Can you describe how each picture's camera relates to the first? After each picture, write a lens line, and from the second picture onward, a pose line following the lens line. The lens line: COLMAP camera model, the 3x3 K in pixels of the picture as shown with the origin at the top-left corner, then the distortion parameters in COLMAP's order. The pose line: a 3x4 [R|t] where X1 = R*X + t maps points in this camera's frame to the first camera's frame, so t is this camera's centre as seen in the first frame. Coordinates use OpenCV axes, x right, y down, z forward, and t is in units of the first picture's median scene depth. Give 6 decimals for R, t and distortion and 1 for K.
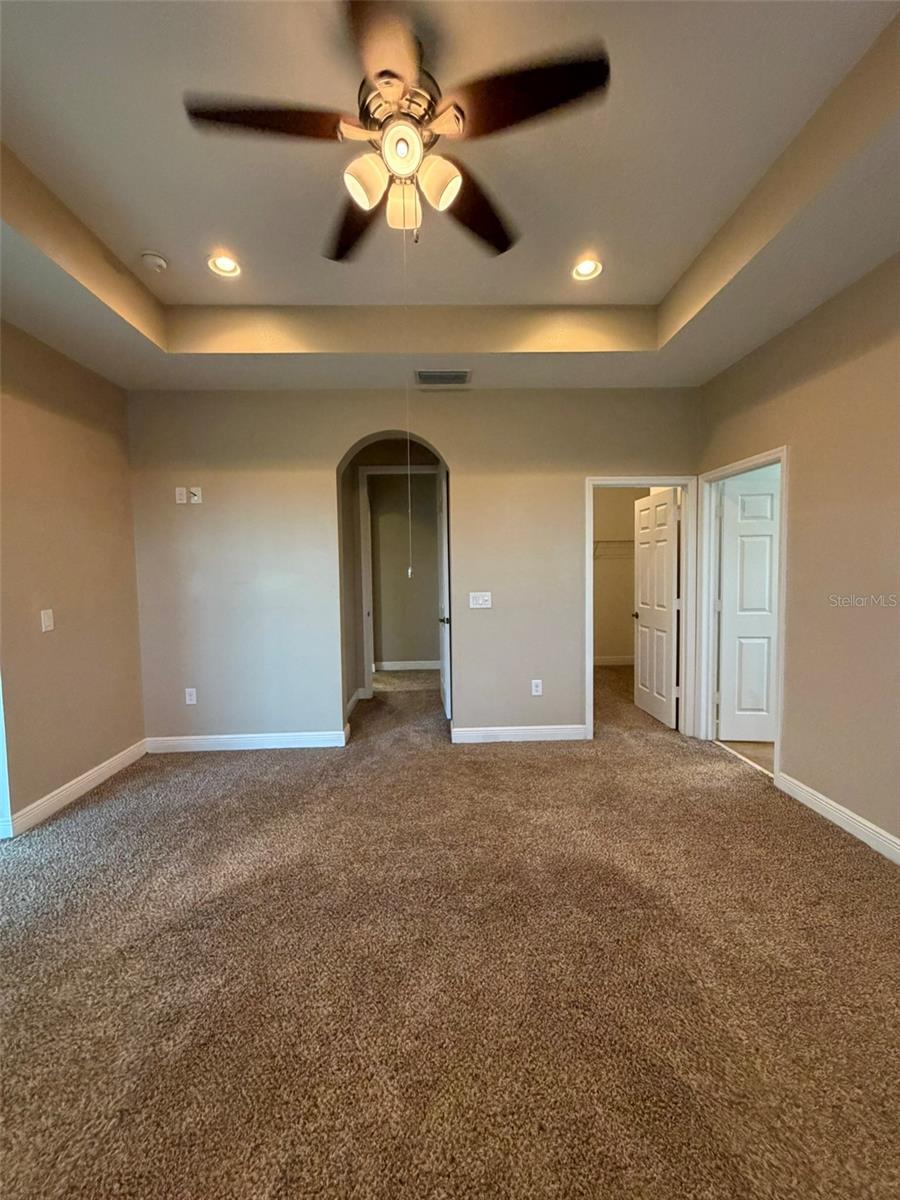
lens RADIAL K [[478.9, 0, 448.4], [0, 478.9, 594.1], [0, 0, 1]] dist [-0.001679, 0.000748]
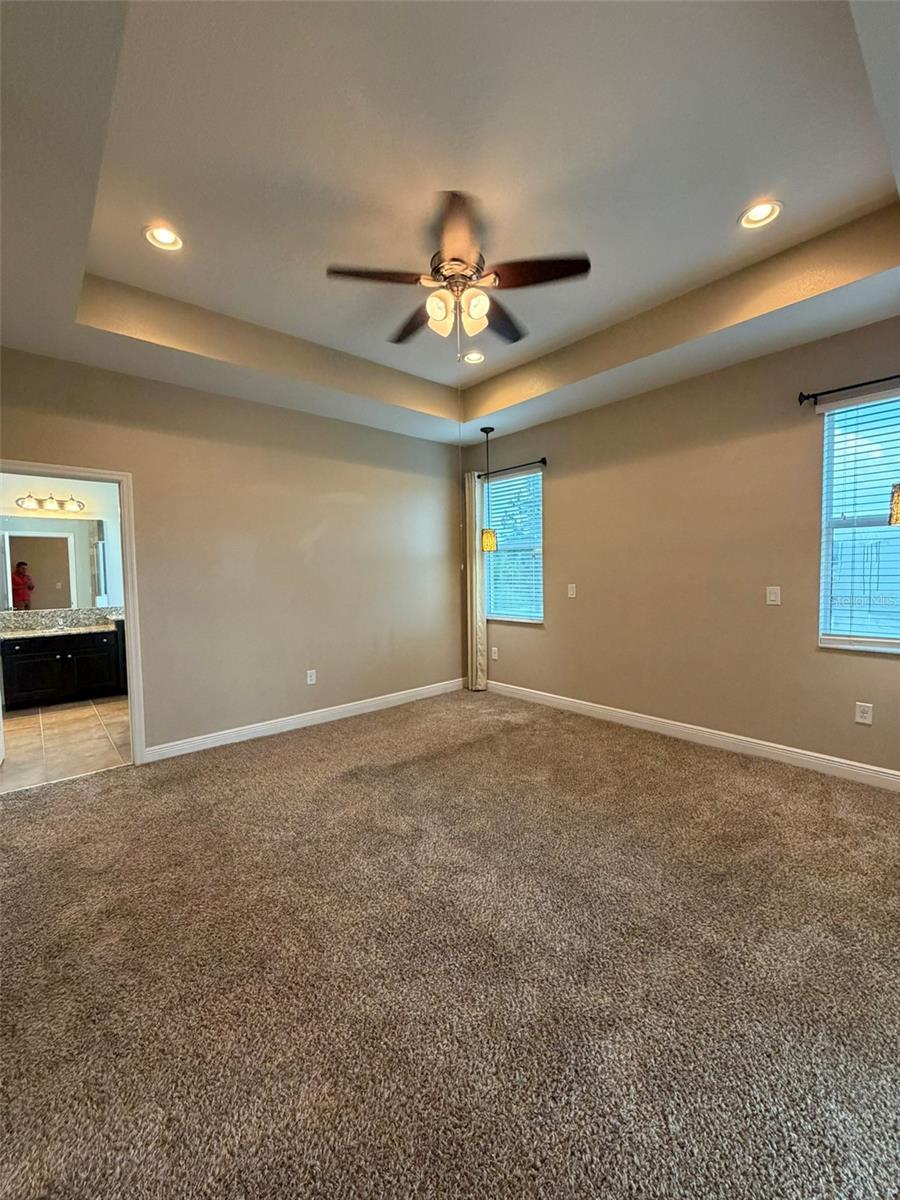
lens RADIAL K [[478.9, 0, 448.4], [0, 478.9, 594.1], [0, 0, 1]] dist [-0.001679, 0.000748]
pose [[-0.629297, -0.007766, 0.777126, -0.574520], [0.068803, 0.995467, 0.065662, -0.029267], [-0.774113, 0.094789, -0.625910, 0.932438]]
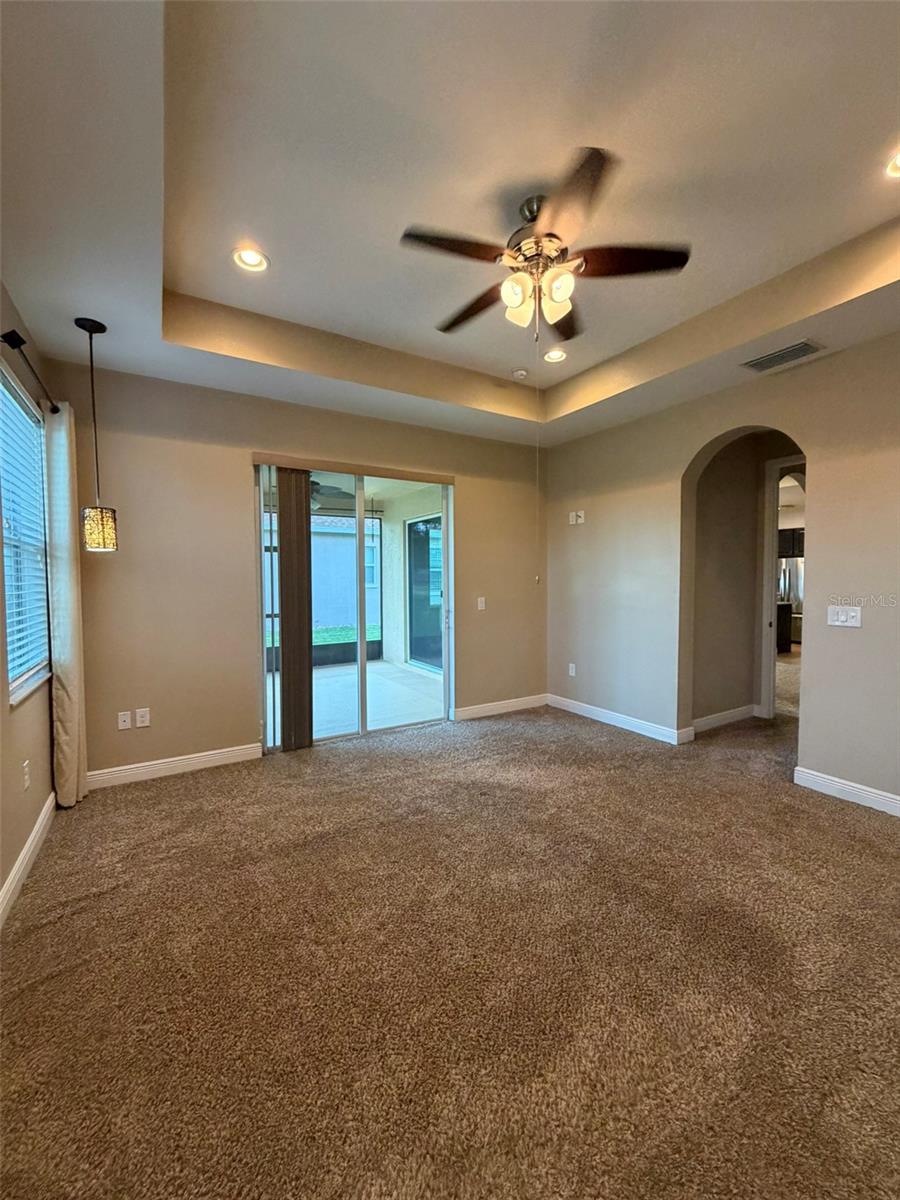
lens RADIAL K [[478.9, 0, 448.4], [0, 478.9, 594.1], [0, 0, 1]] dist [-0.001679, 0.000748]
pose [[0.486497, 0.045880, -0.872477, 0.461552], [-0.047661, 0.998527, 0.025932, -0.013693], [0.872382, 0.028967, 0.487967, 0.055763]]
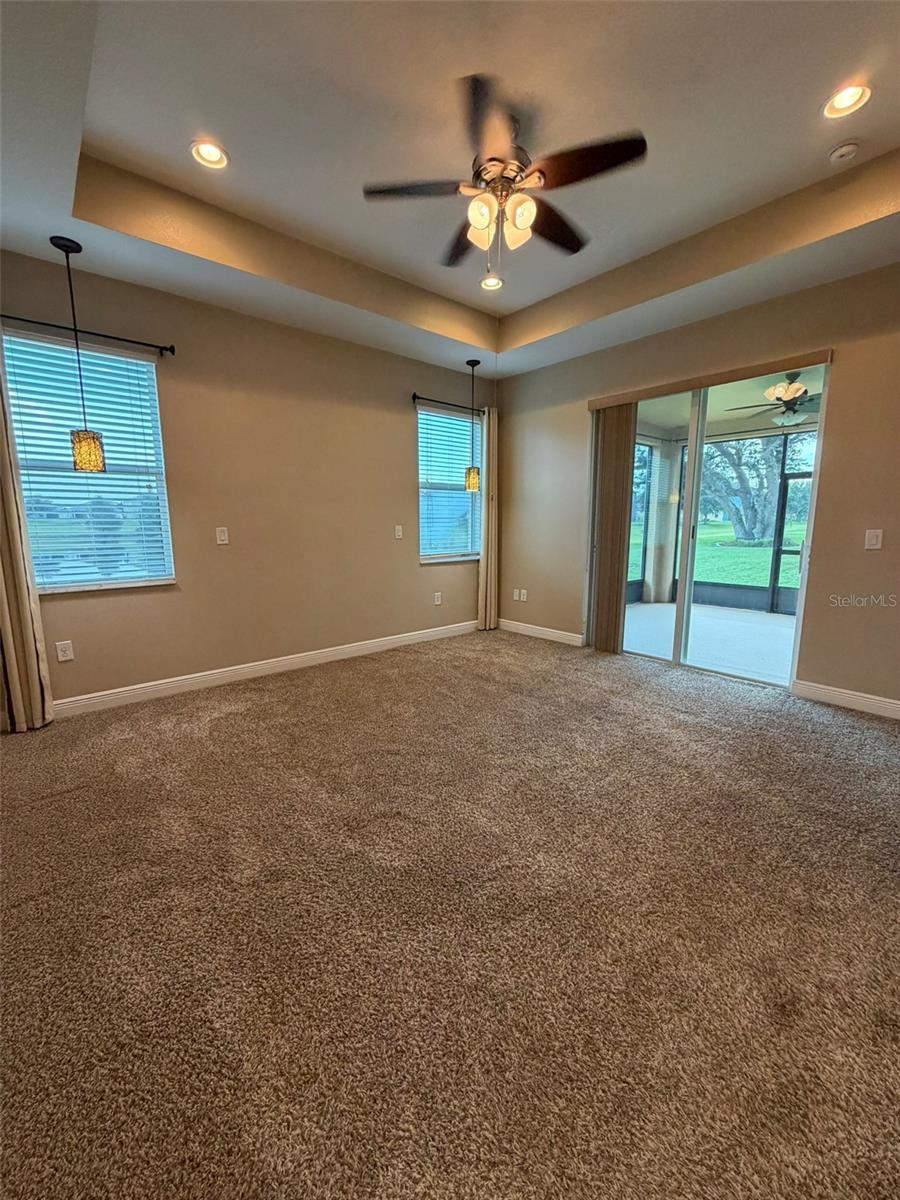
lens RADIAL K [[478.9, 0, 448.4], [0, 478.9, 594.1], [0, 0, 1]] dist [-0.001679, 0.000748]
pose [[-0.777138, 0.115422, -0.618655, 0.475251], [-0.014979, 0.979367, 0.201536, -0.022824], [0.629152, 0.165888, -0.759374, 0.982523]]
